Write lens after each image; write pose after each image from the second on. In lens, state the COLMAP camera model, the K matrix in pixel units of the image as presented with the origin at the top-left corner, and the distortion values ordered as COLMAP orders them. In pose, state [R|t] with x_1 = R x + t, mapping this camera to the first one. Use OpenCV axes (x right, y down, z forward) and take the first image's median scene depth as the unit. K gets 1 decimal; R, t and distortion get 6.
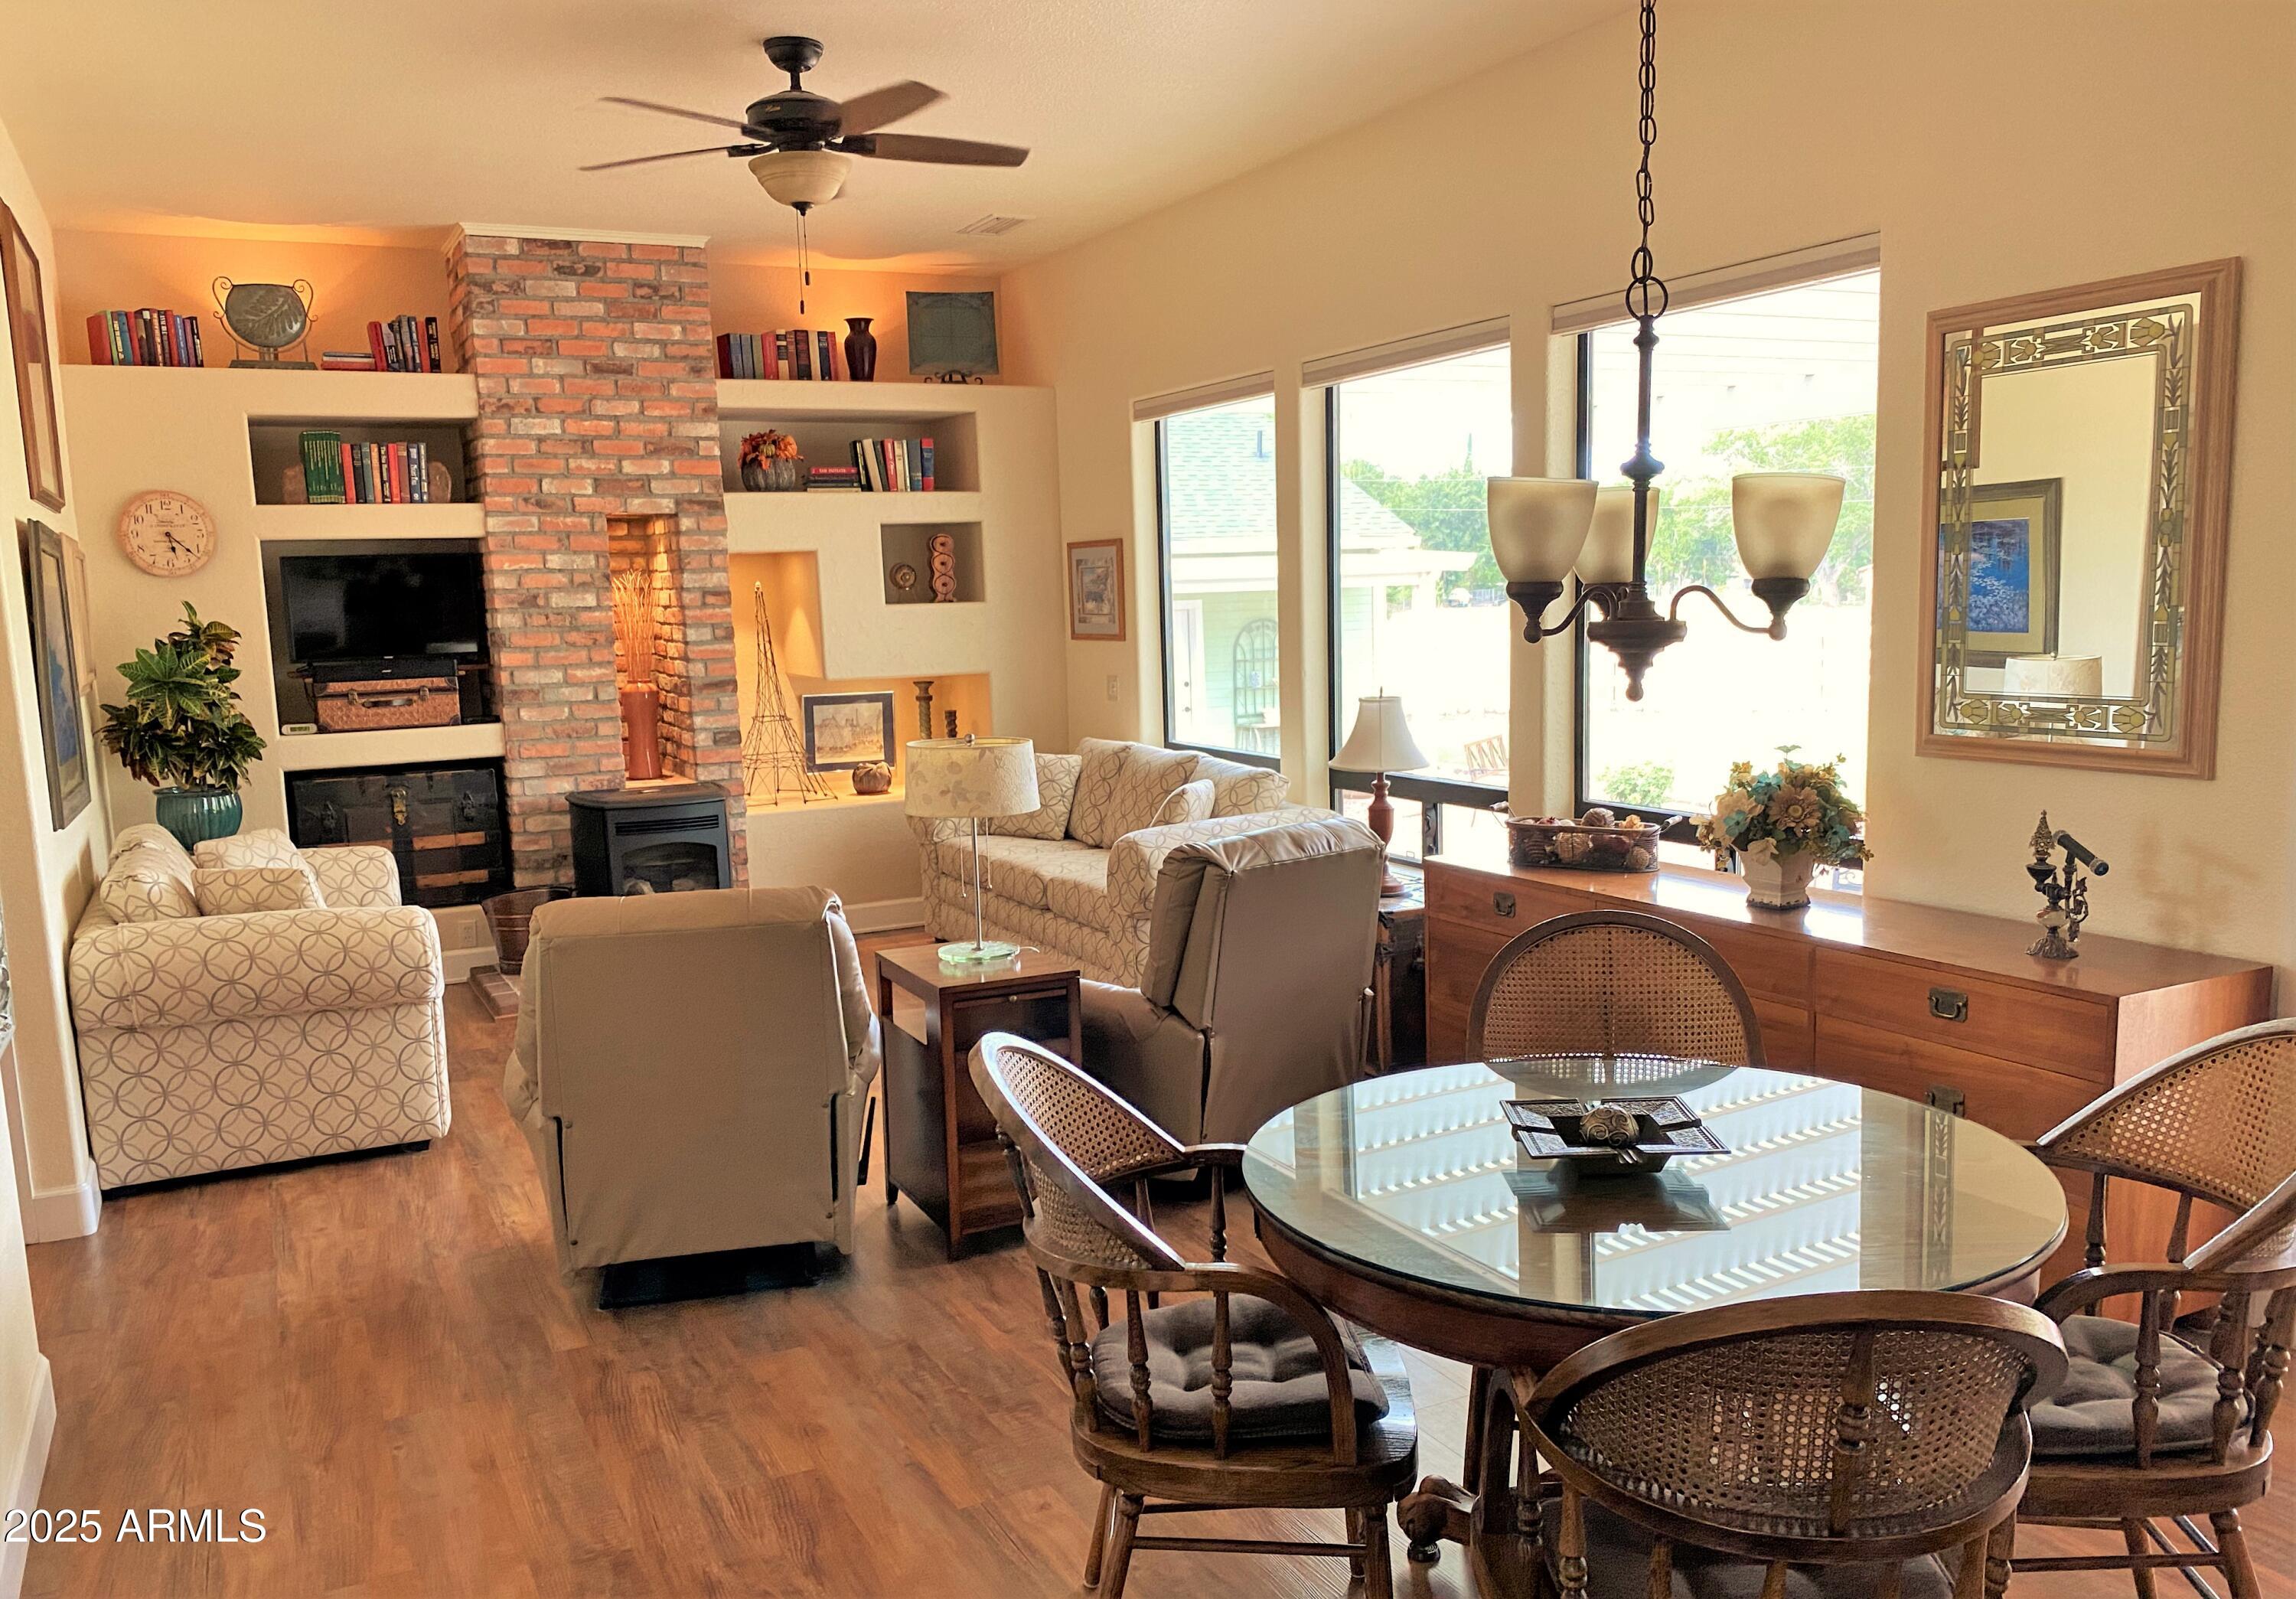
lens RADIAL K [[1800.9, 0, 1148.3], [0, 1800.9, 806.3], [0, 0, 1]] dist [0.030144, -0.006004]
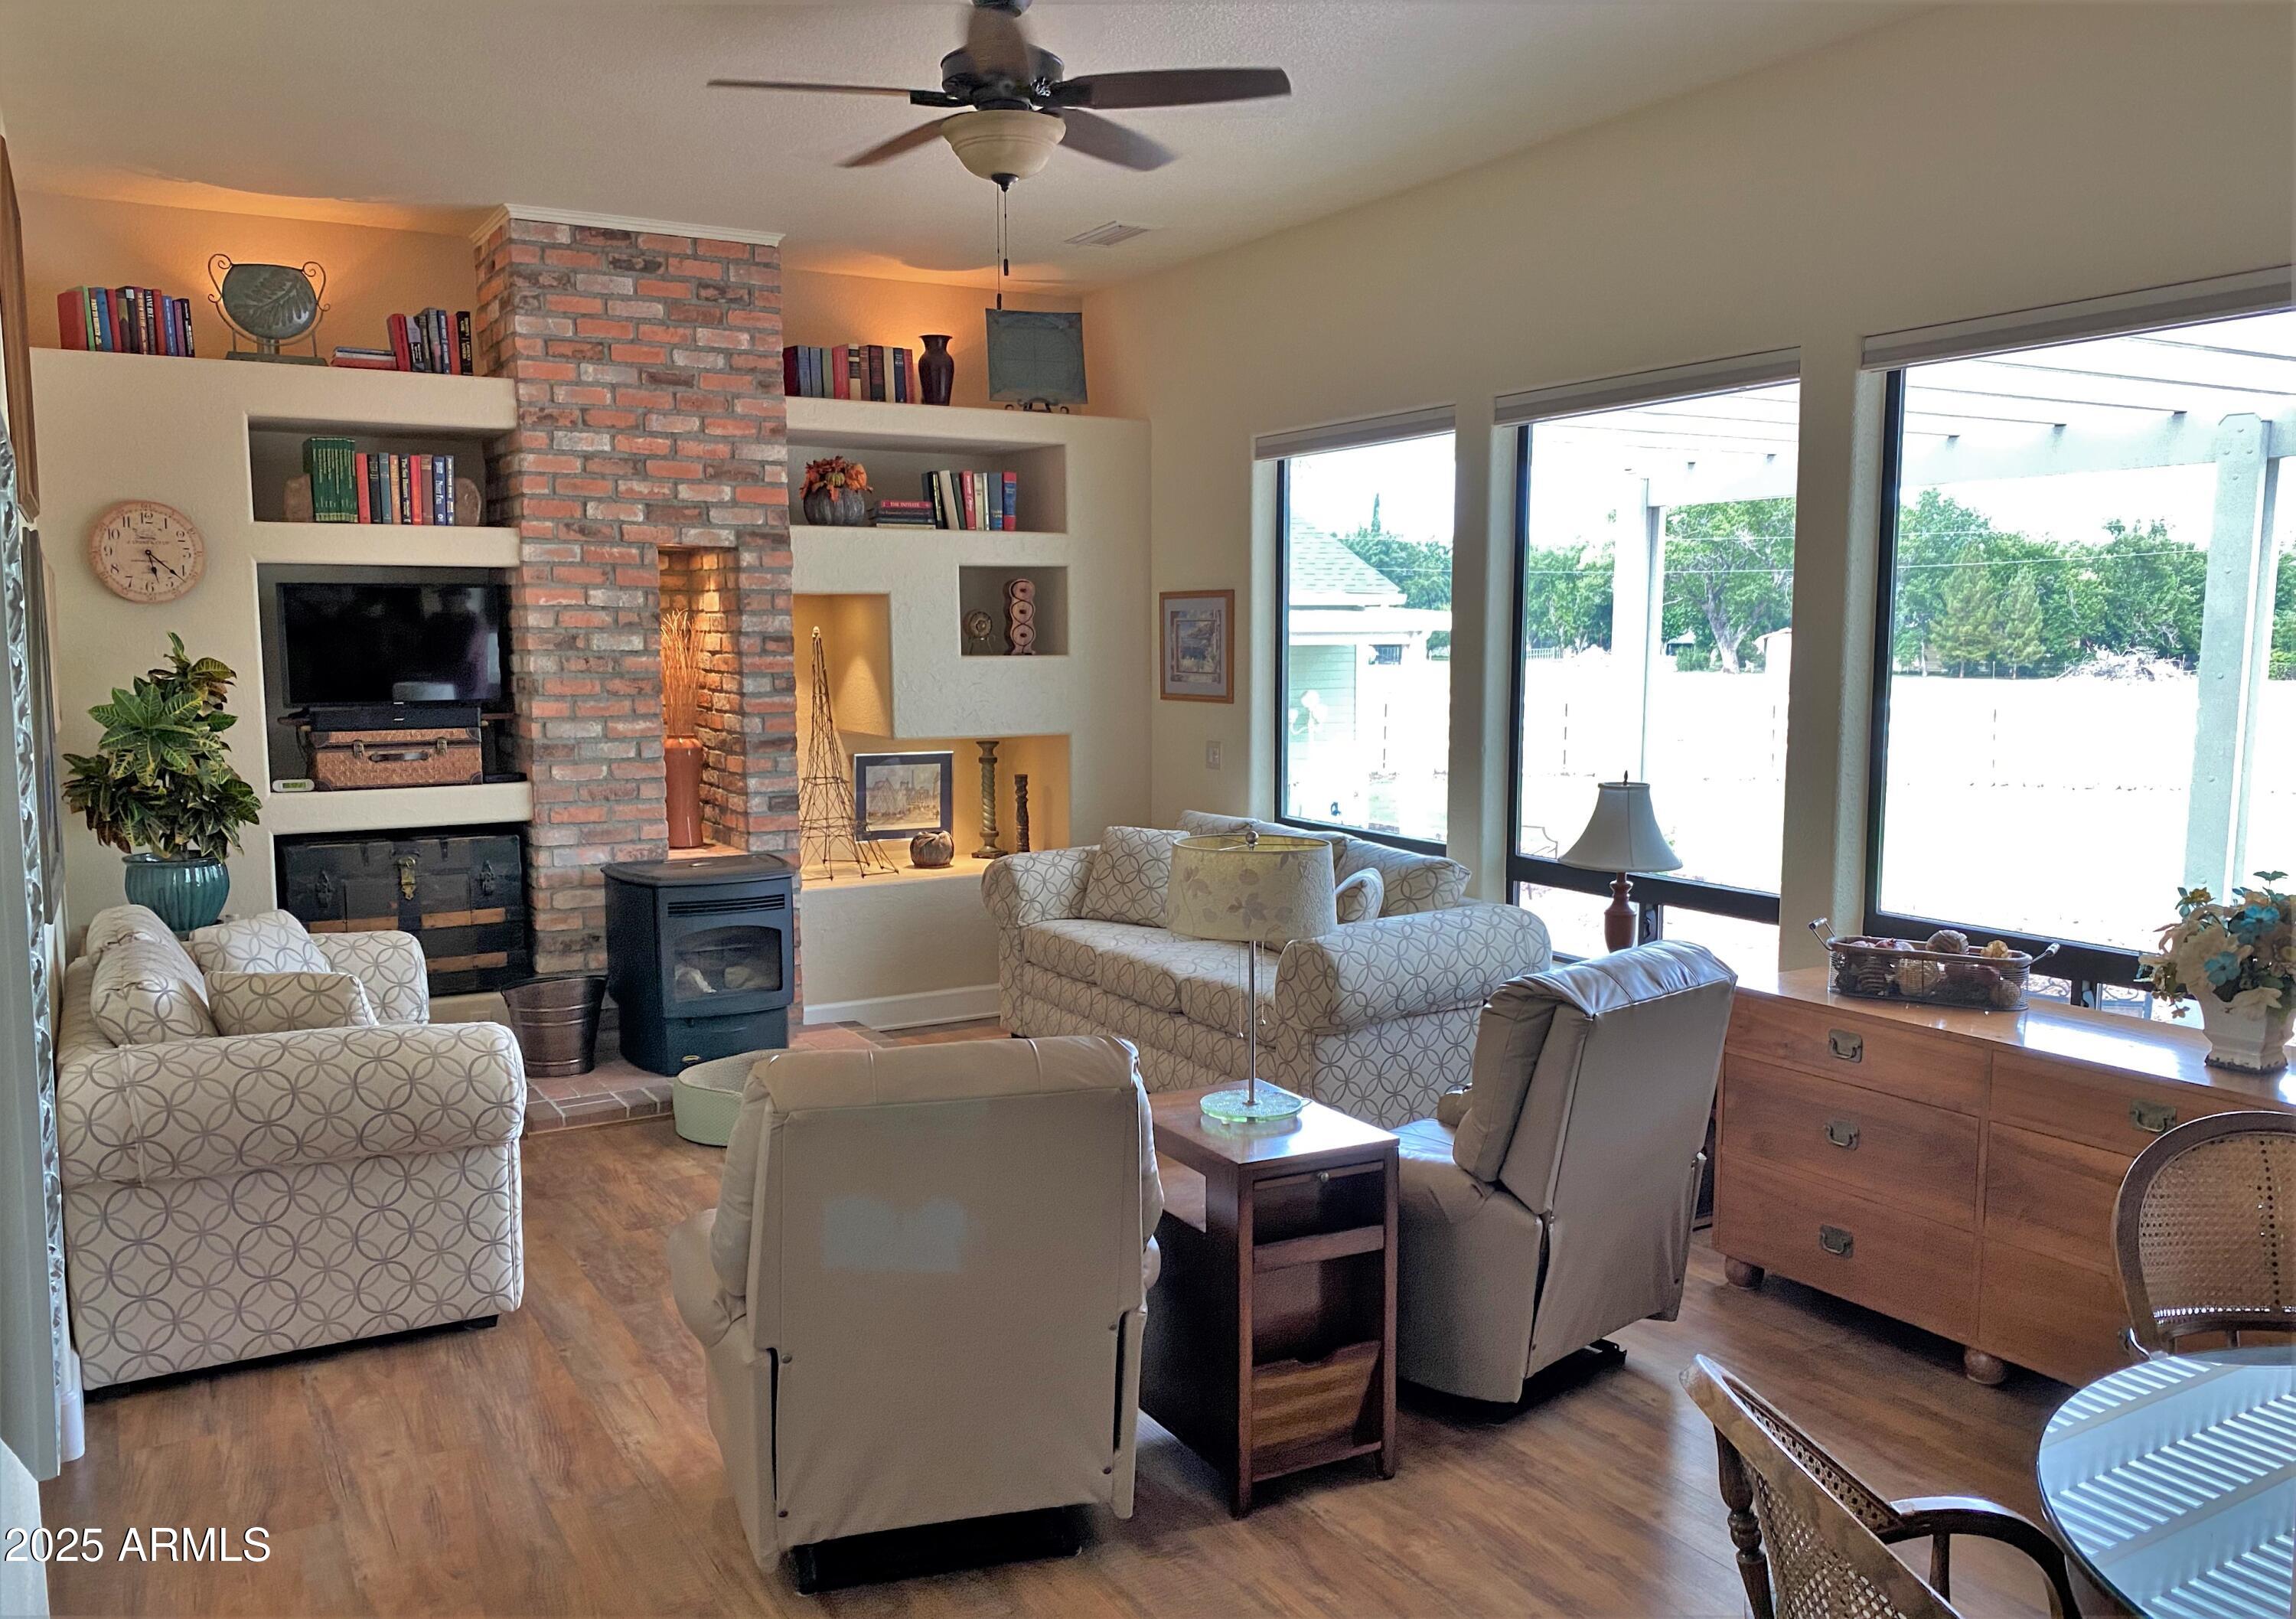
lens RADIAL K [[1780.5, 0, 1148.5], [0, 1780.5, 805.7], [0, 0, 1]] dist [0.038373, -0.020637]
pose [[0.997783, 0.021920, 0.062837, -0.122115], [-0.020291, 0.999444, -0.026445, -0.019064], [-0.063382, 0.025111, 0.997673, 0.136422]]
